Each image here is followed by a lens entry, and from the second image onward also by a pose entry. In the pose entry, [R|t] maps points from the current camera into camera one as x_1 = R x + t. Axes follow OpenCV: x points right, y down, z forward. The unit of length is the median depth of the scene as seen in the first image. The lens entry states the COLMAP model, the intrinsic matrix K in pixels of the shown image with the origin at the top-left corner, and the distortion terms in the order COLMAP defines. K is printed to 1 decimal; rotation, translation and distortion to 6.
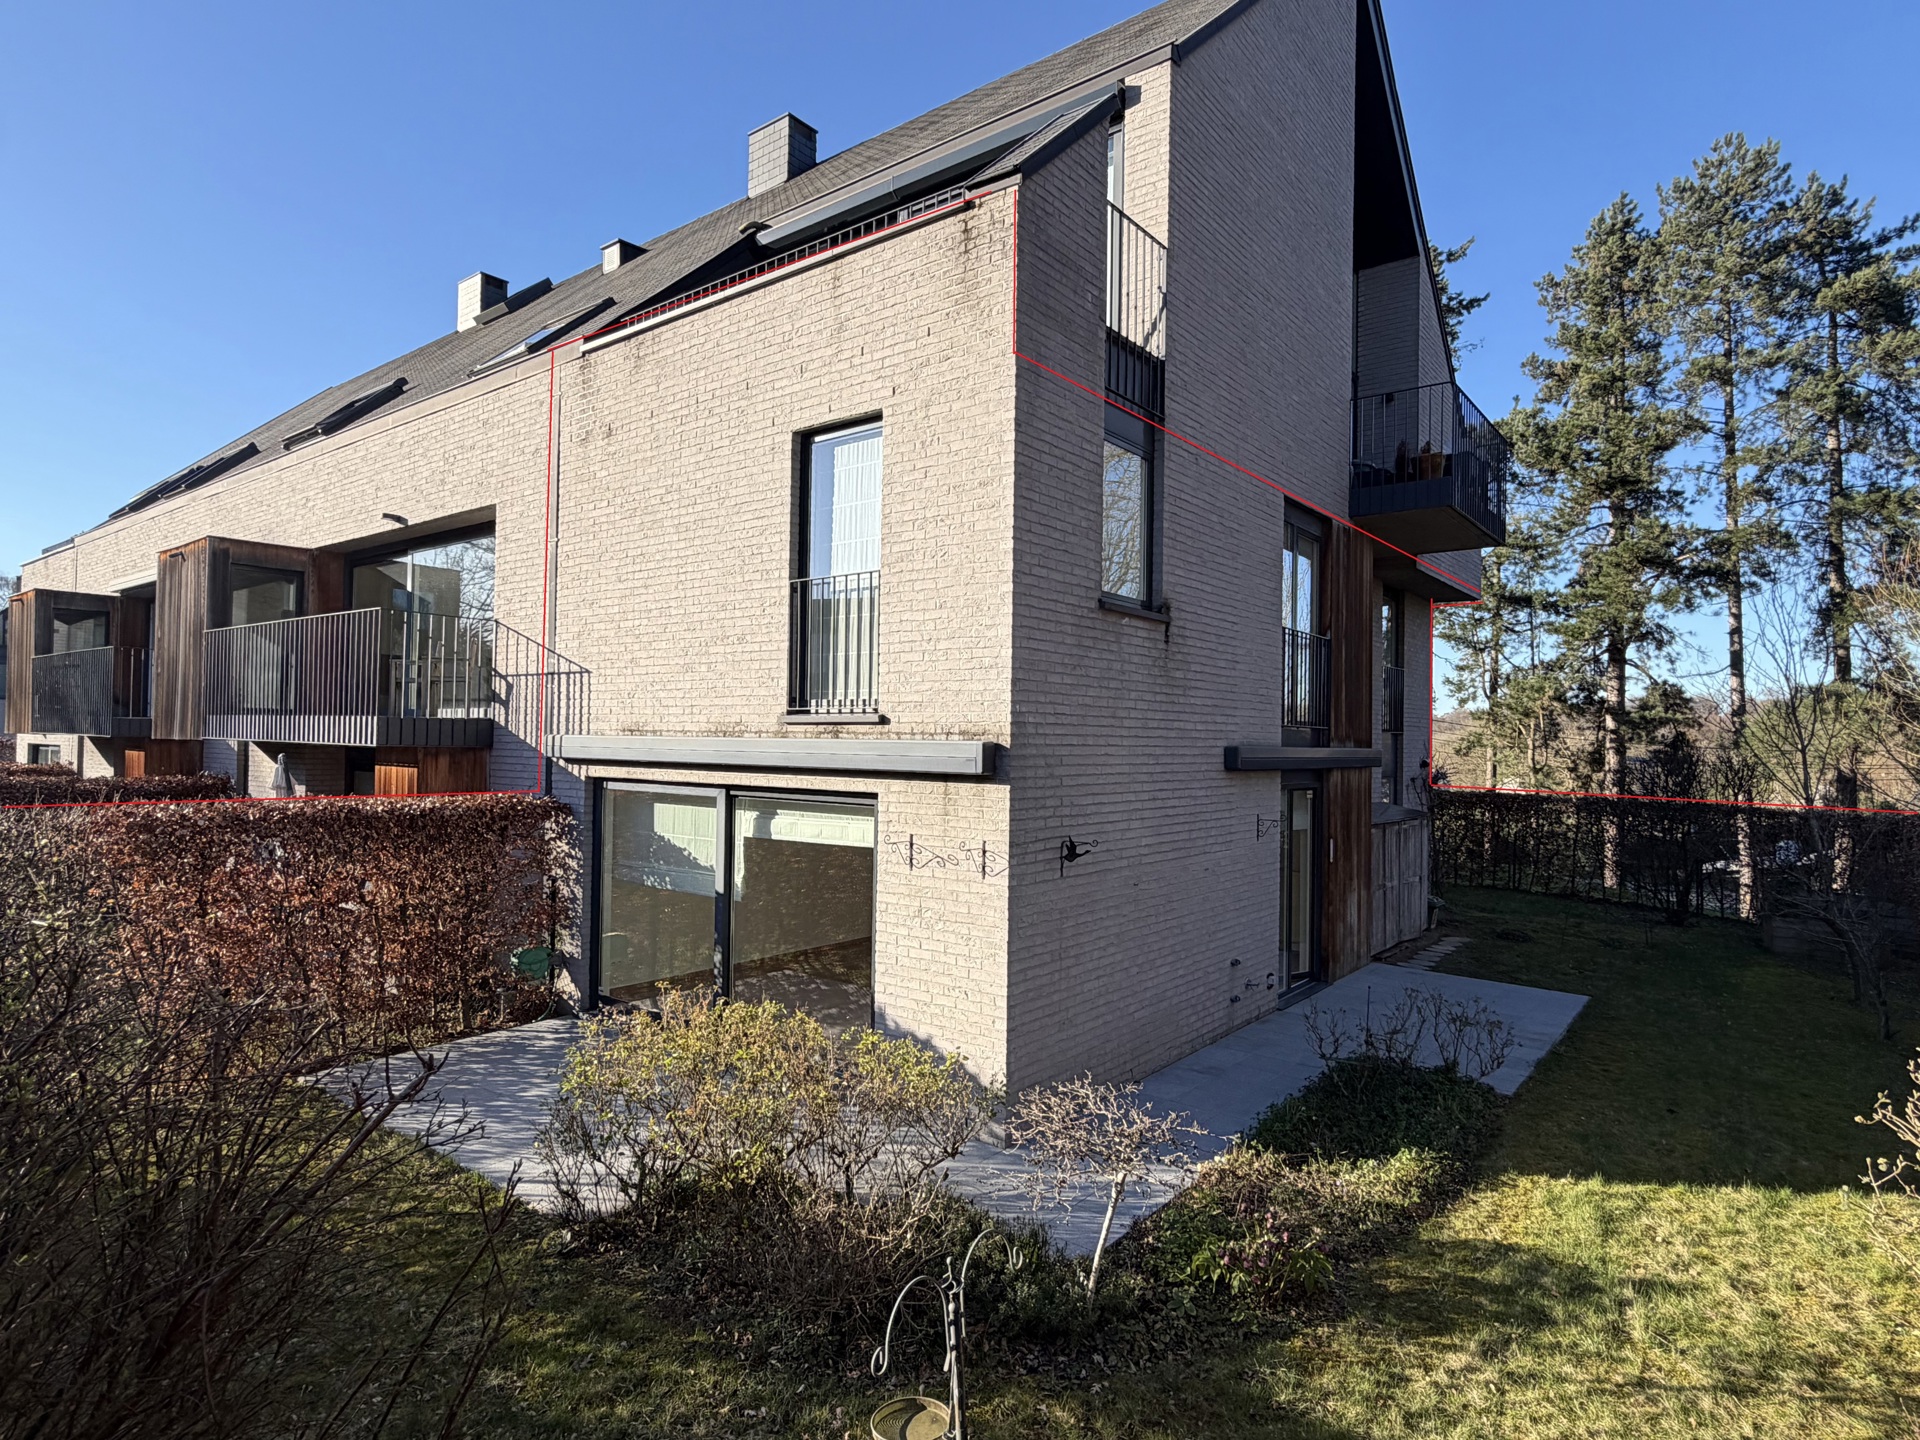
lens RADIAL K [[1046.7, 0, 957.9], [0, 1046.7, 719.6], [0, 0, 1]] dist [0.001277, 0.001629]
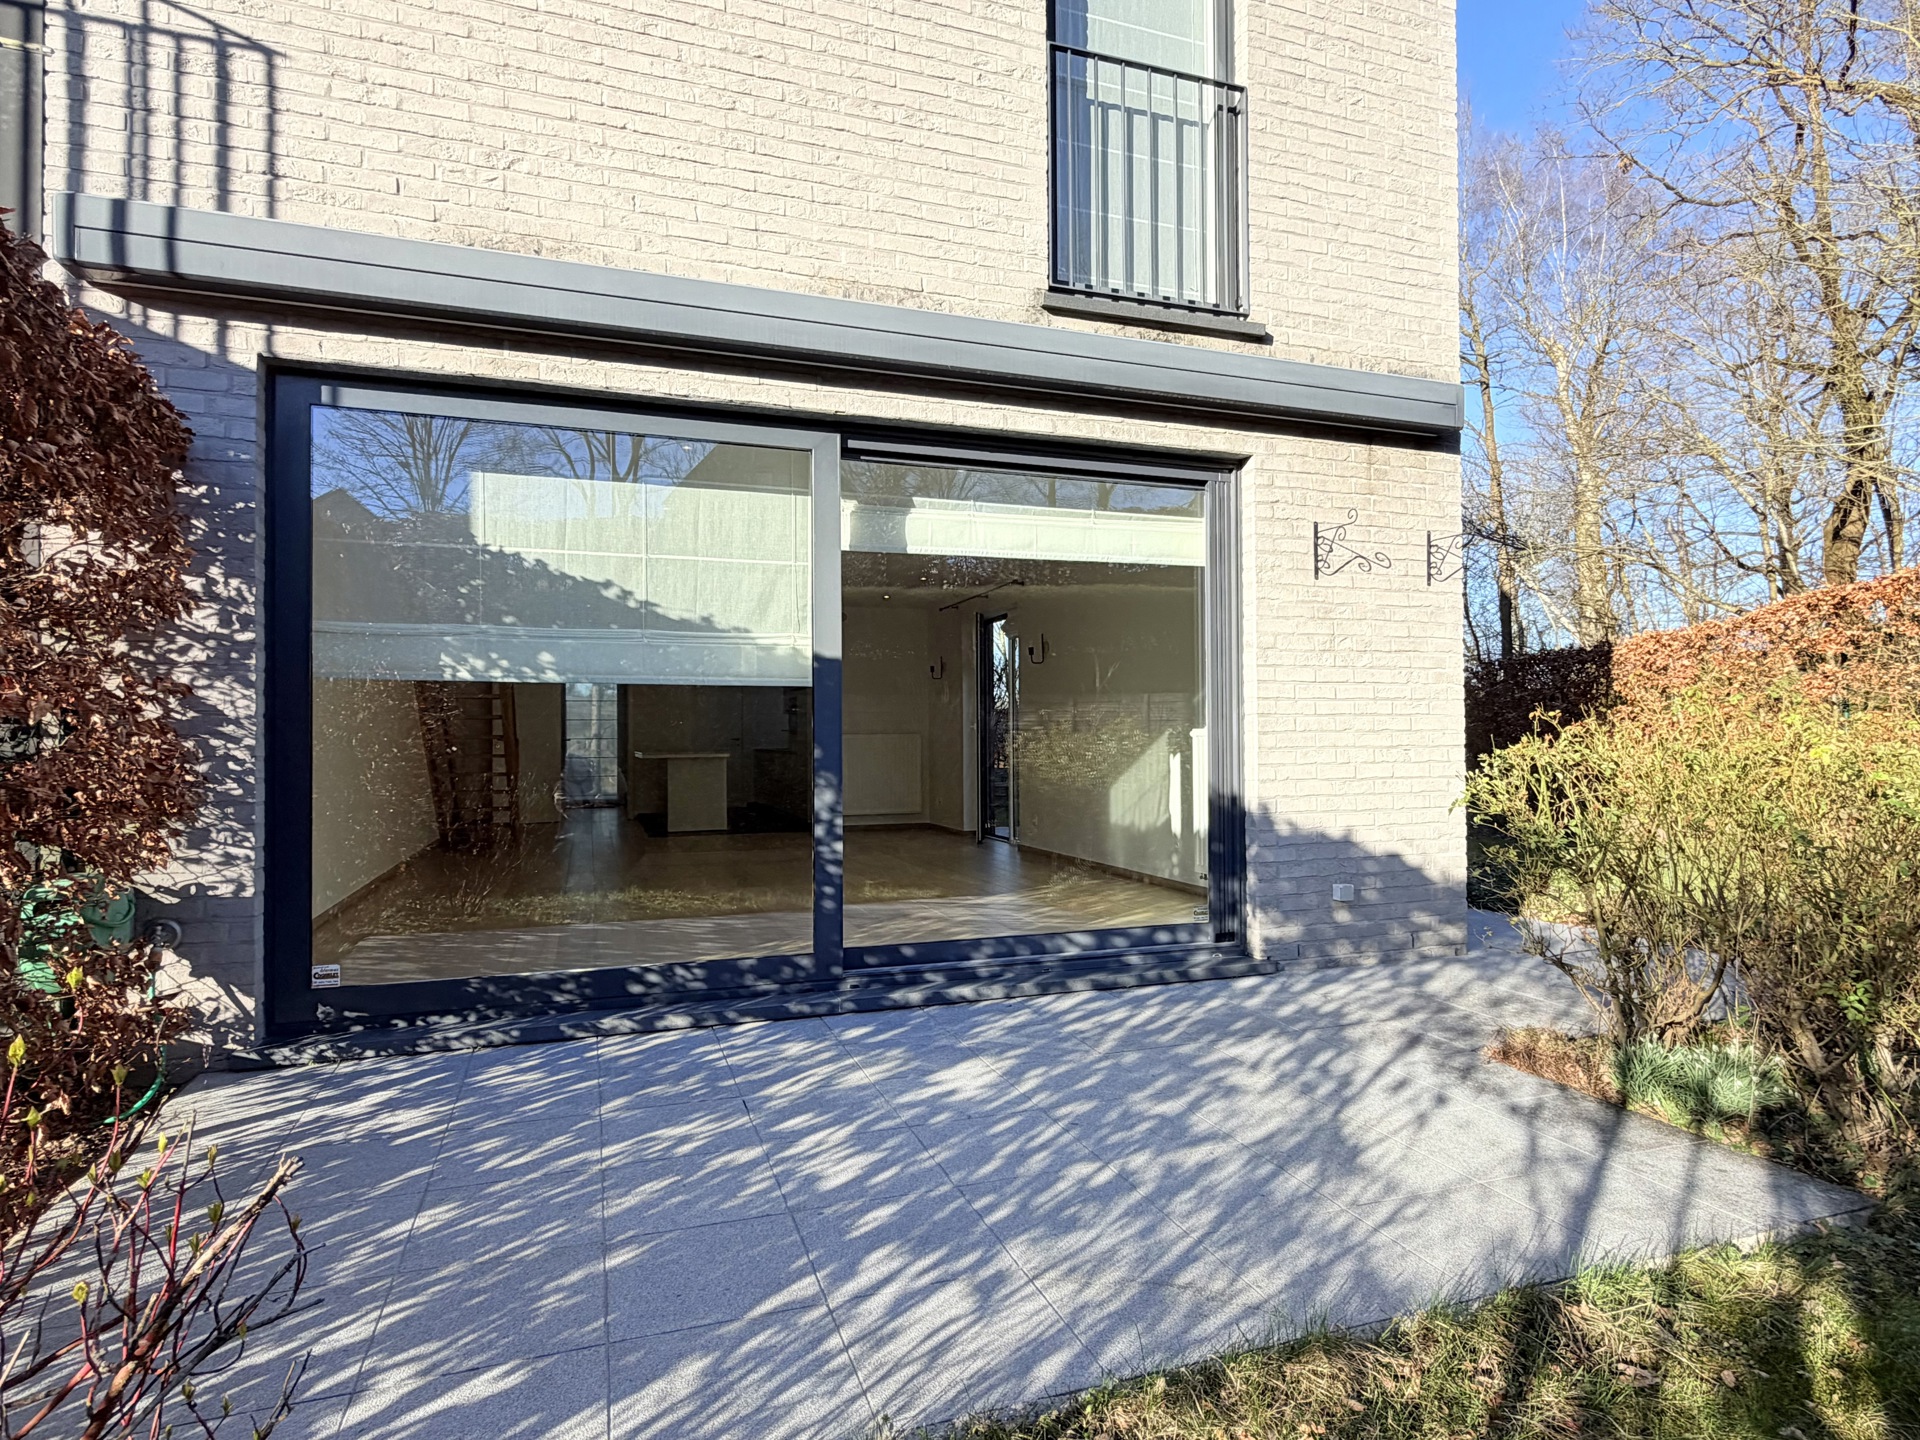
lens RADIAL K [[1046.7, 0, 959.7], [0, 1046.7, 722.4], [0, 0, 1]] dist [0.001277, 0.001629]
pose [[0.536781, -0.005205, 0.843706, -0.642303], [-0.002934, 0.999963, 0.008036, 0.208475], [-0.843717, -0.006789, 0.536746, 0.773369]]
